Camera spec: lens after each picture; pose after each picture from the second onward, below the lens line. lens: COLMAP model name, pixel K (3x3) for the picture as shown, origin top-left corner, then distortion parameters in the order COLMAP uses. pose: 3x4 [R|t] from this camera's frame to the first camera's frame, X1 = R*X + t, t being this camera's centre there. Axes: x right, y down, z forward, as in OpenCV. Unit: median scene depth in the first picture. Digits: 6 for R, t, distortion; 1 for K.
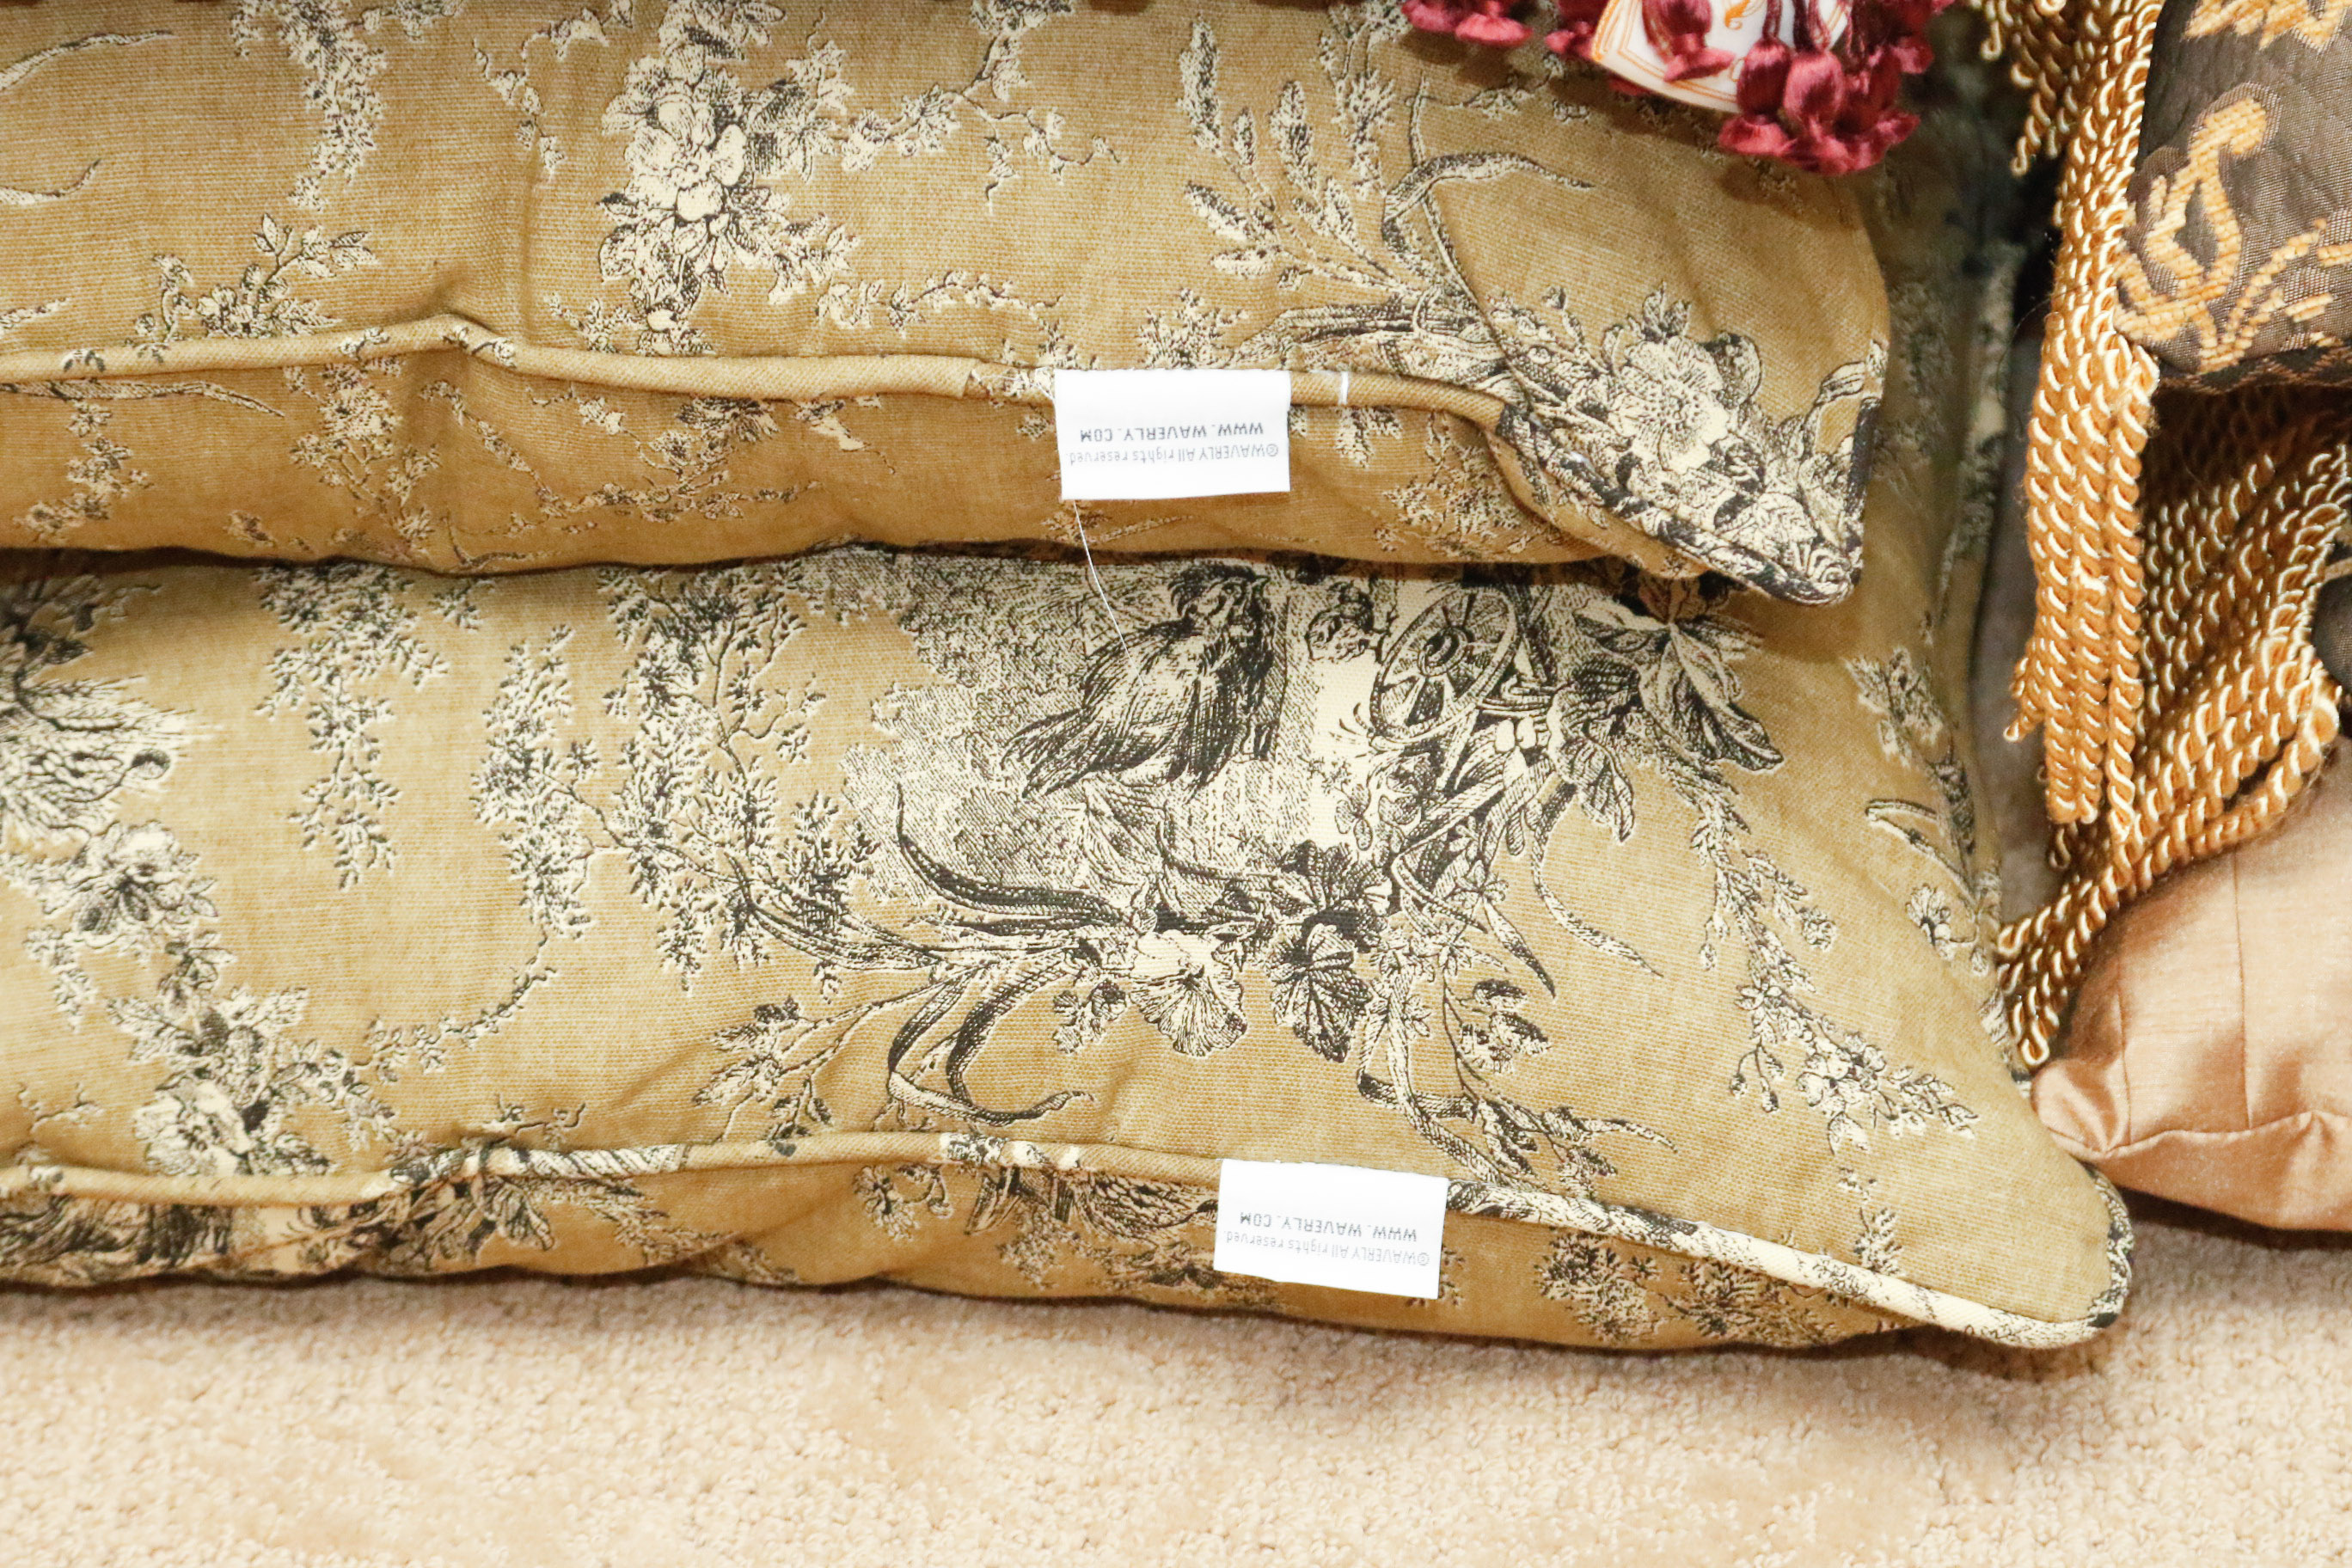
lens RADIAL K [[9834.1, 0, 1179.0], [0, 9834.1, 766.3], [0, 0, 1]] dist [0.501246, 0.000000]
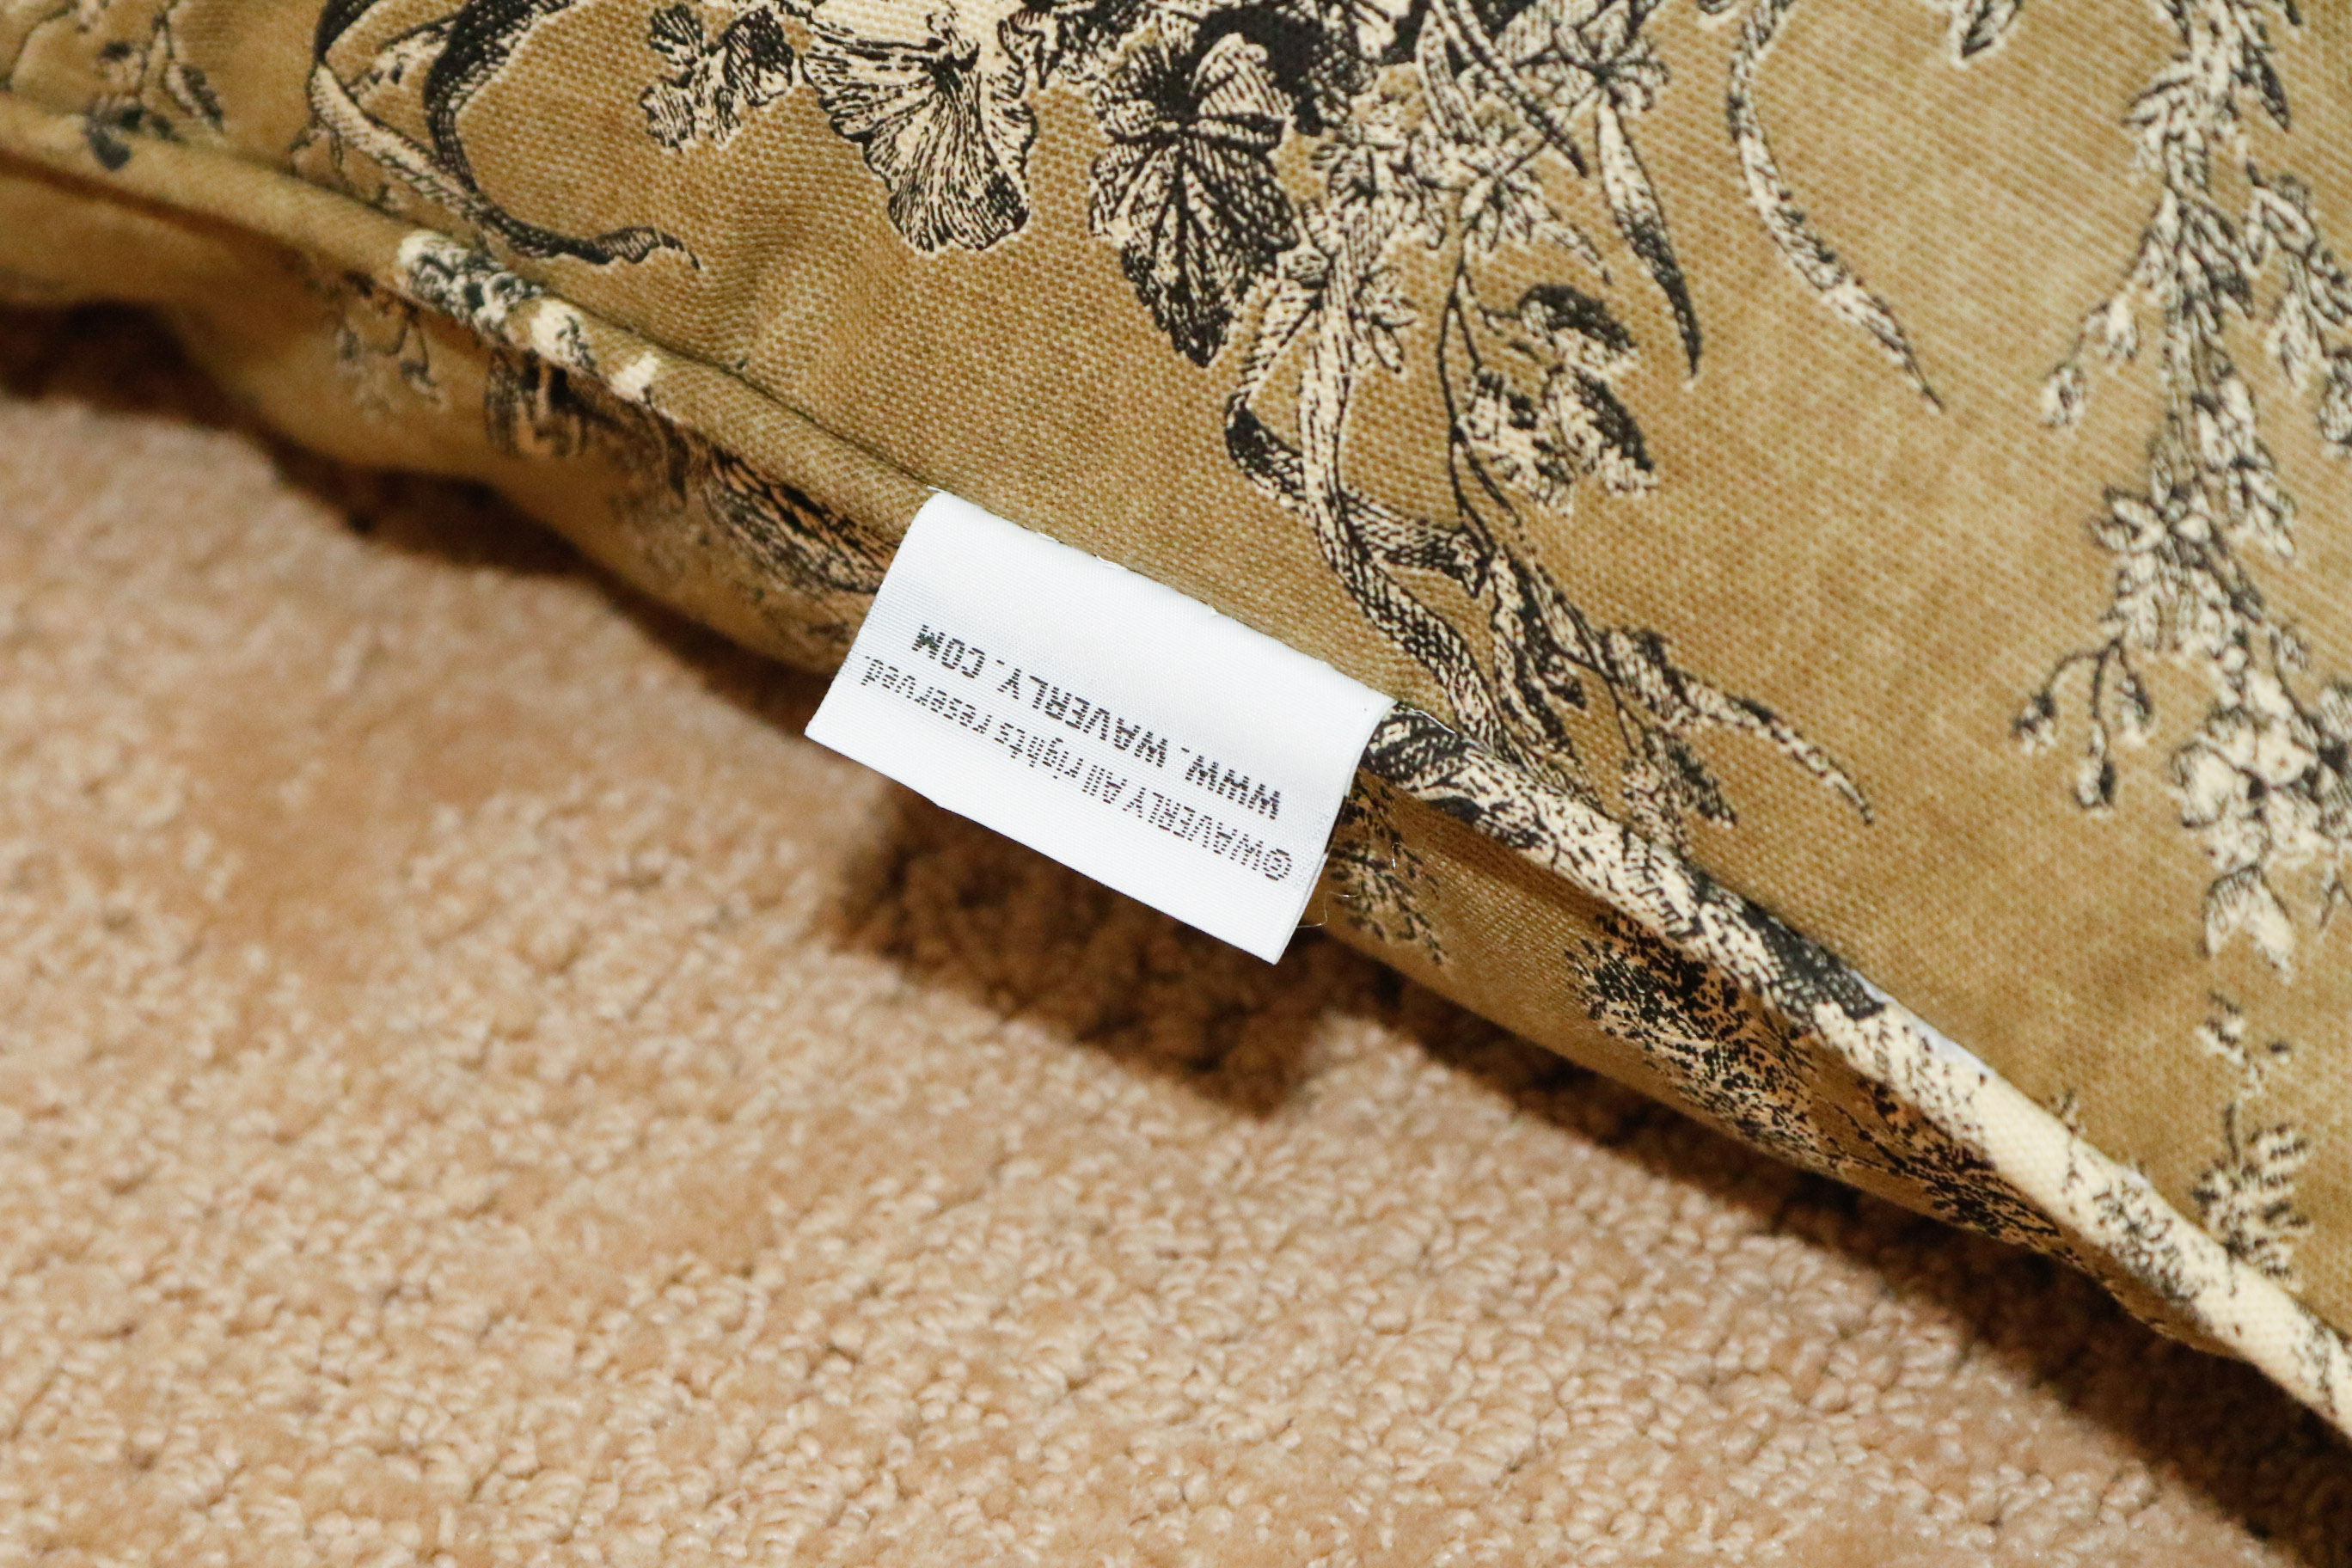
lens RADIAL K [[9834.1, 0, 1185.1], [0, 9834.1, 798.6], [0, 0, 1]] dist [0.501246, 0.000000]
pose [[0.899905, 0.318804, -0.297548, 0.146446], [-0.262249, 0.940781, 0.214842, -0.042459], [0.348420, -0.115306, 0.930219, 0.607636]]
